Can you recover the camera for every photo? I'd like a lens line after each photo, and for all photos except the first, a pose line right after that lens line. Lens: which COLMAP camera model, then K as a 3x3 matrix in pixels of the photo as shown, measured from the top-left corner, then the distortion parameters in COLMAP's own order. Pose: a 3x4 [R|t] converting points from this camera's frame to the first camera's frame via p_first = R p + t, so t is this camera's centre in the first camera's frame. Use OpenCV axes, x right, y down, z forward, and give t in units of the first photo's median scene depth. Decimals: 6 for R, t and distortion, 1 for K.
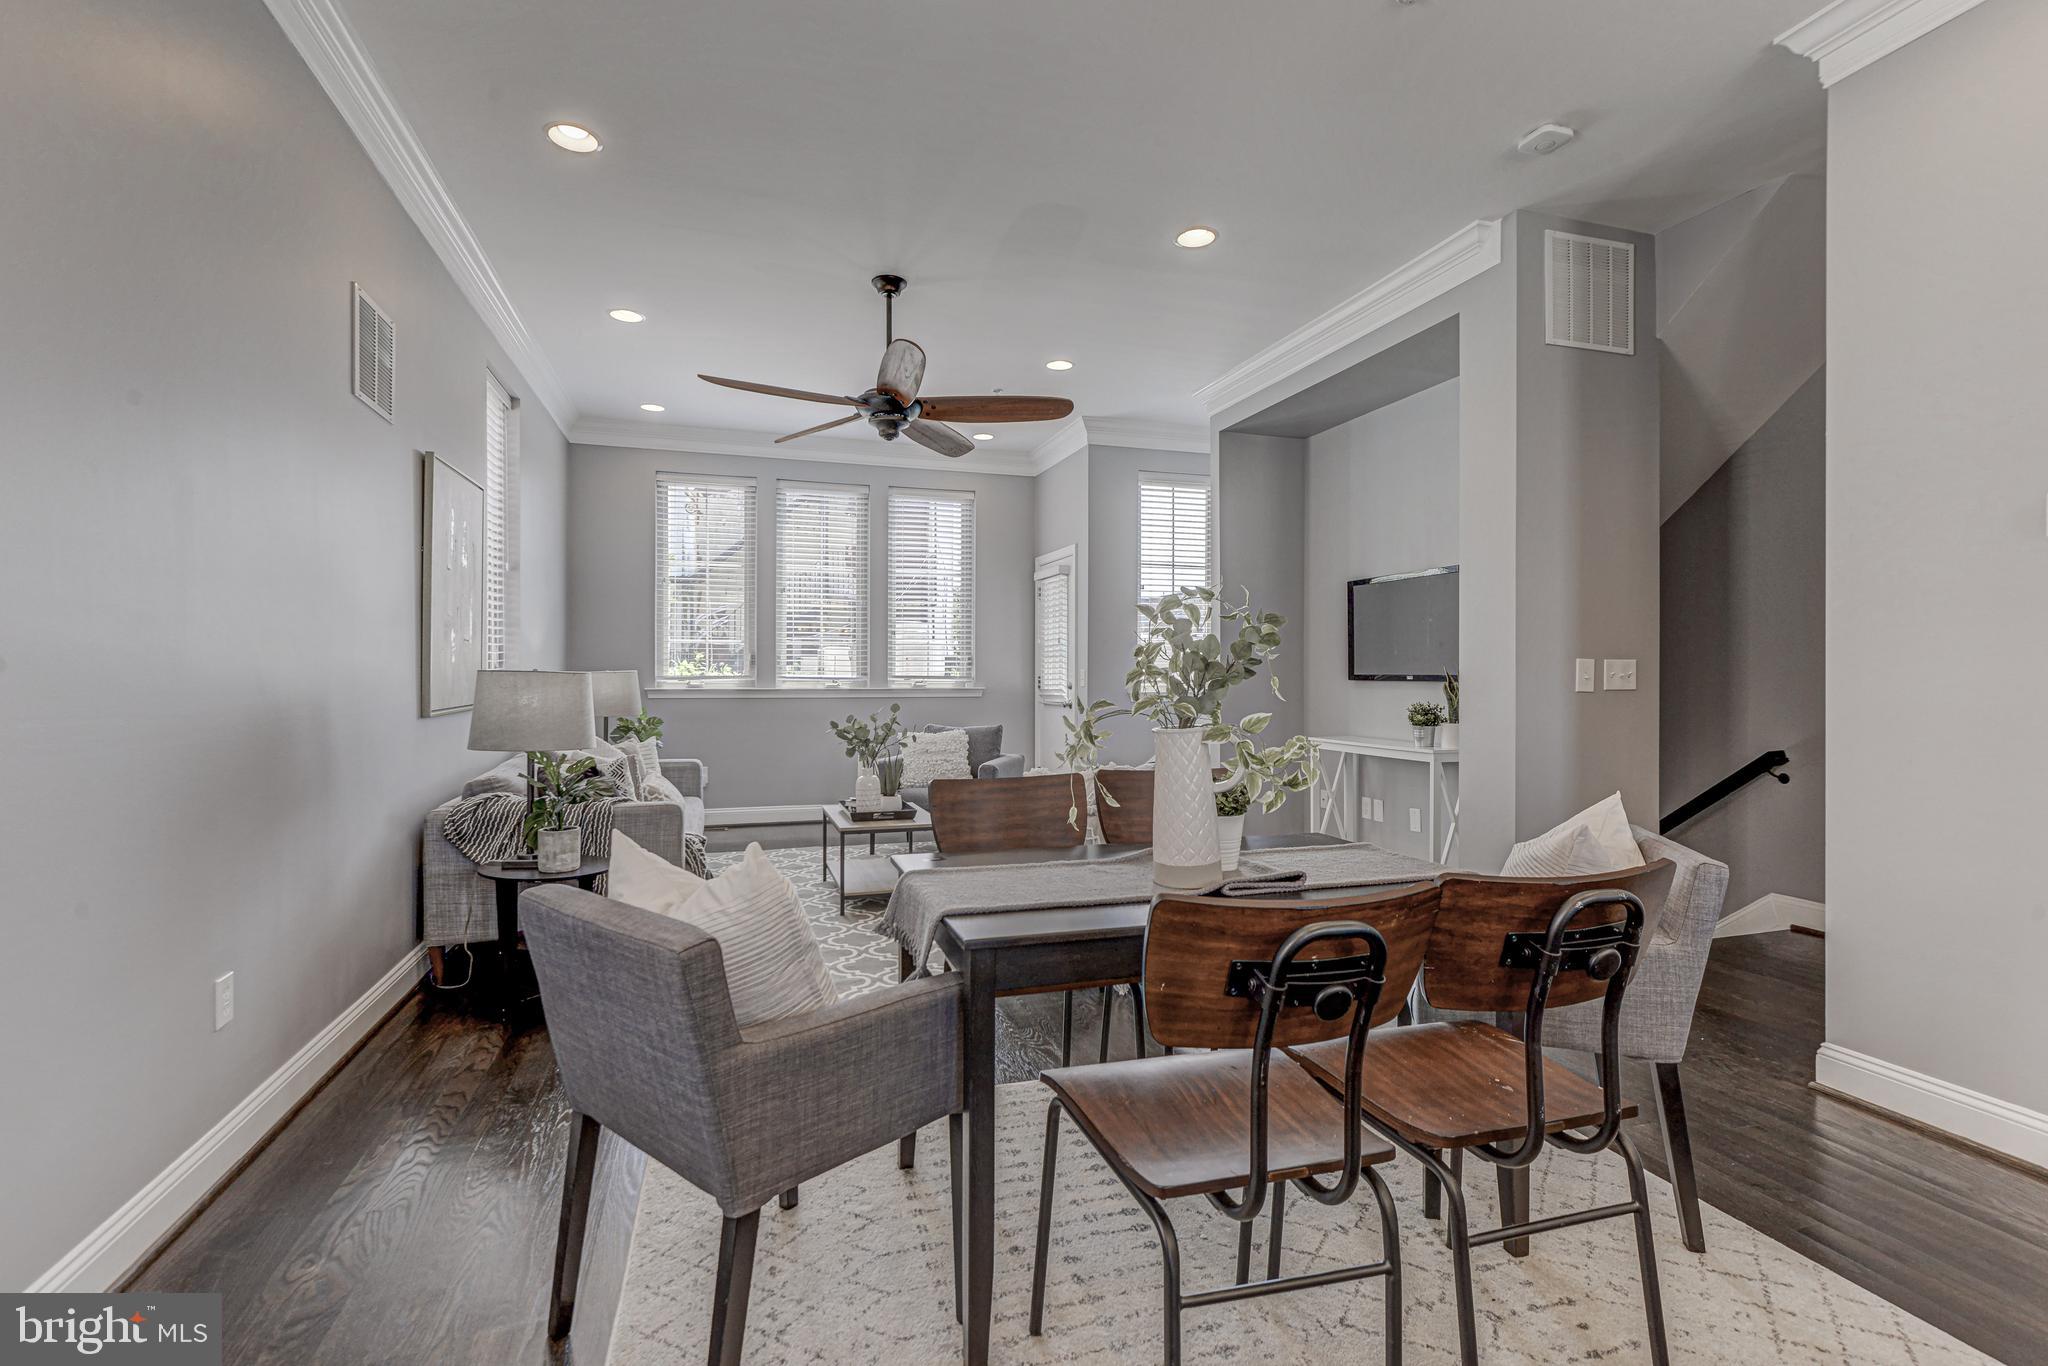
lens RADIAL K [[939.2, 0, 1023.1], [0, 939.2, 682.7], [0, 0, 1]] dist [-0.001208, -0.000449]
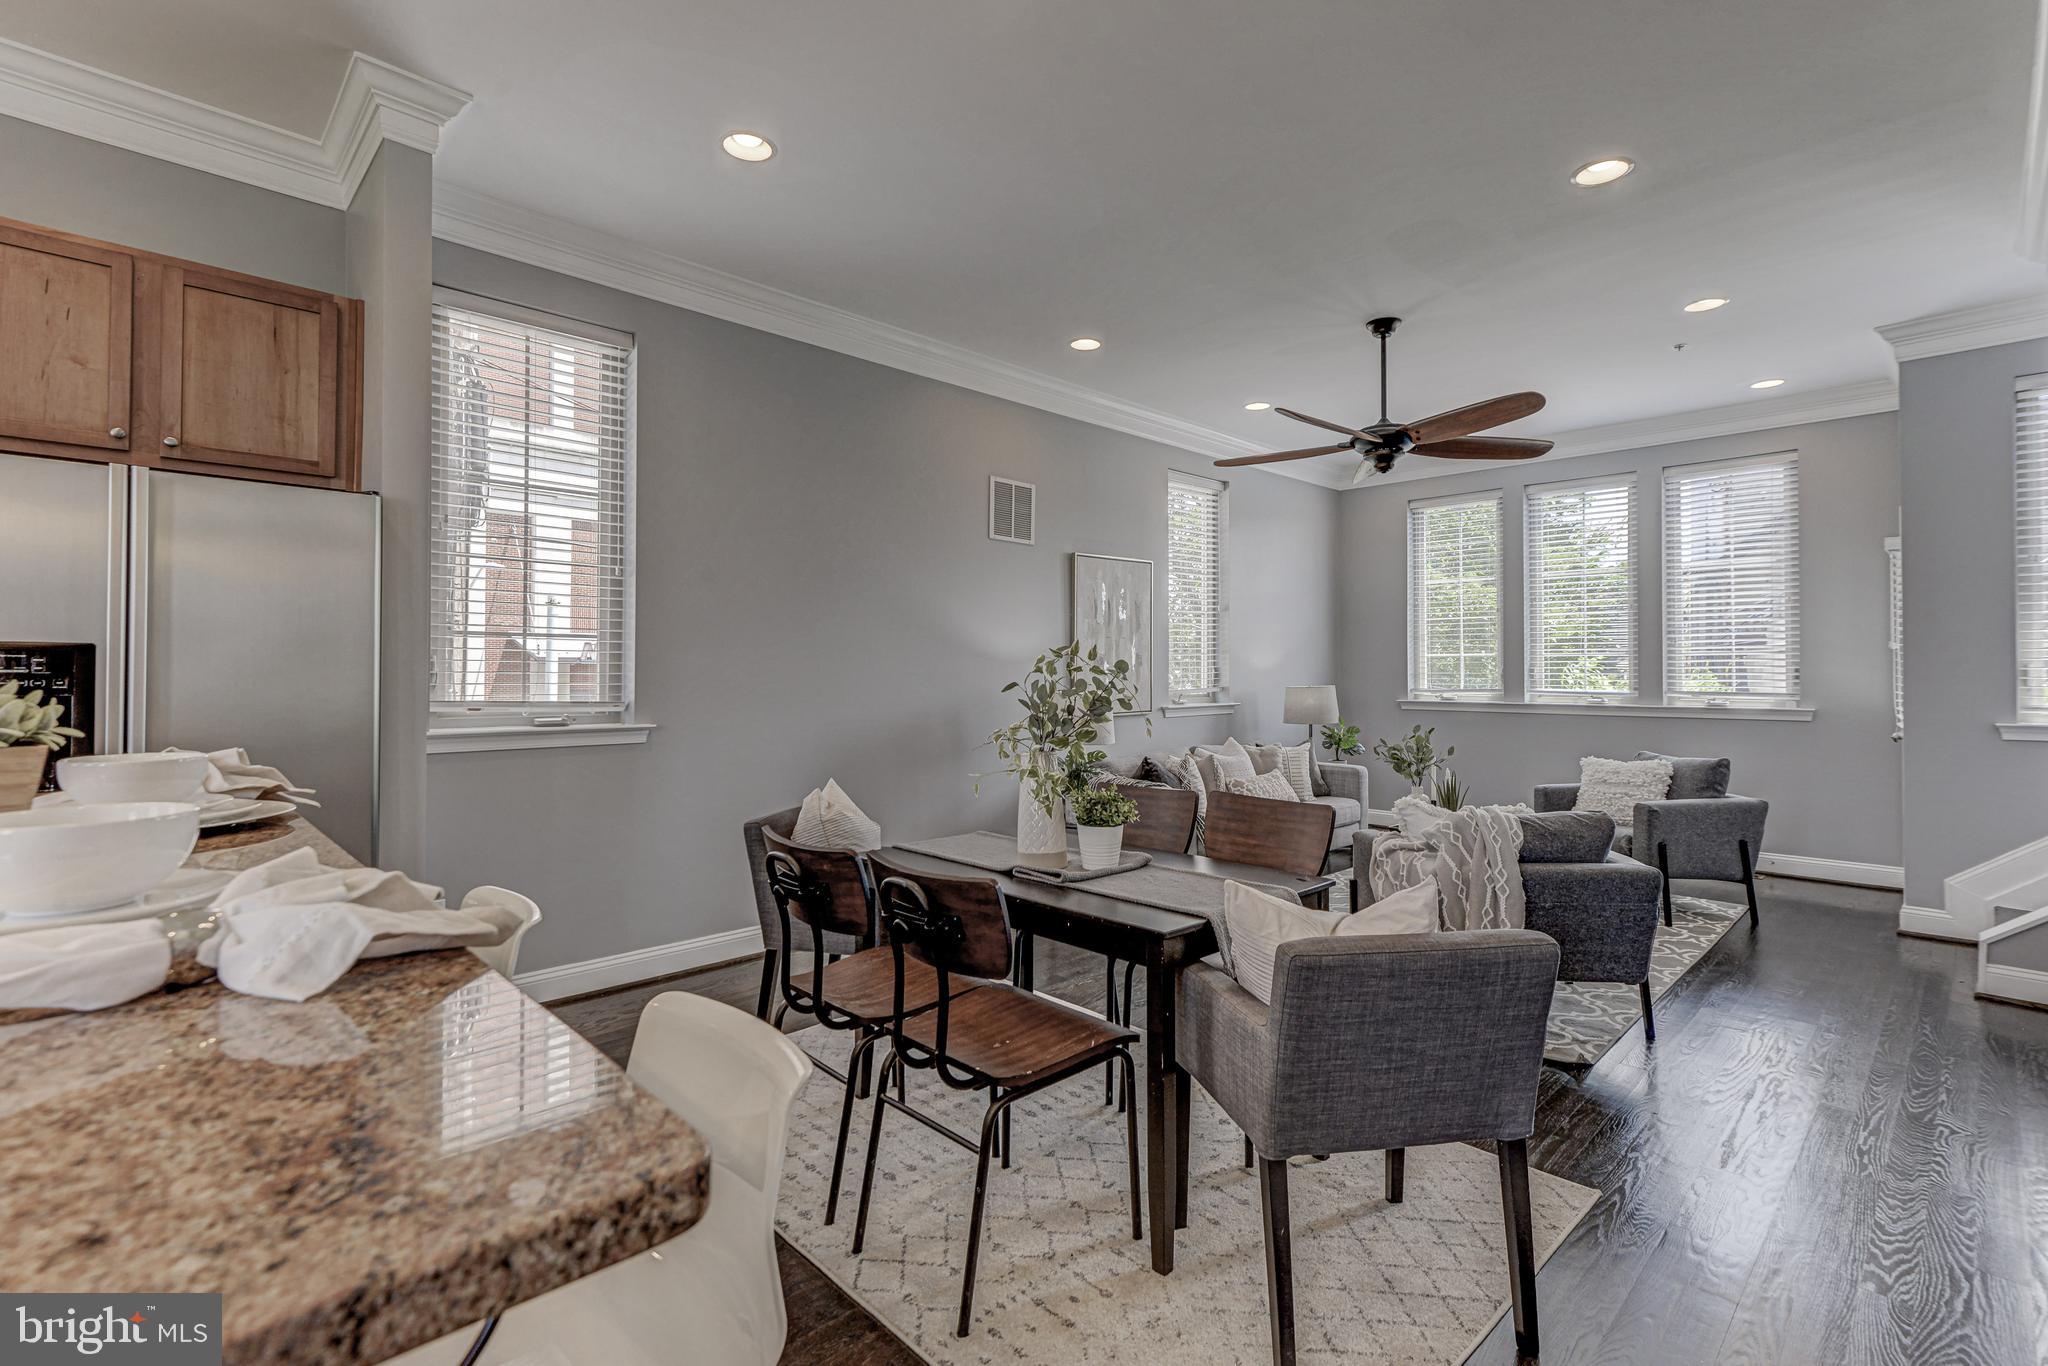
lens RADIAL K [[939.2, 0, 998.6], [0, 939.2, 653.1], [0, 0, 1]] dist [-0.001208, -0.000449]
pose [[0.431686, -0.020897, -0.901782, 0.482541], [-0.008394, 0.999595, -0.027182, -0.018190], [0.901985, 0.019303, 0.431336, 0.124785]]
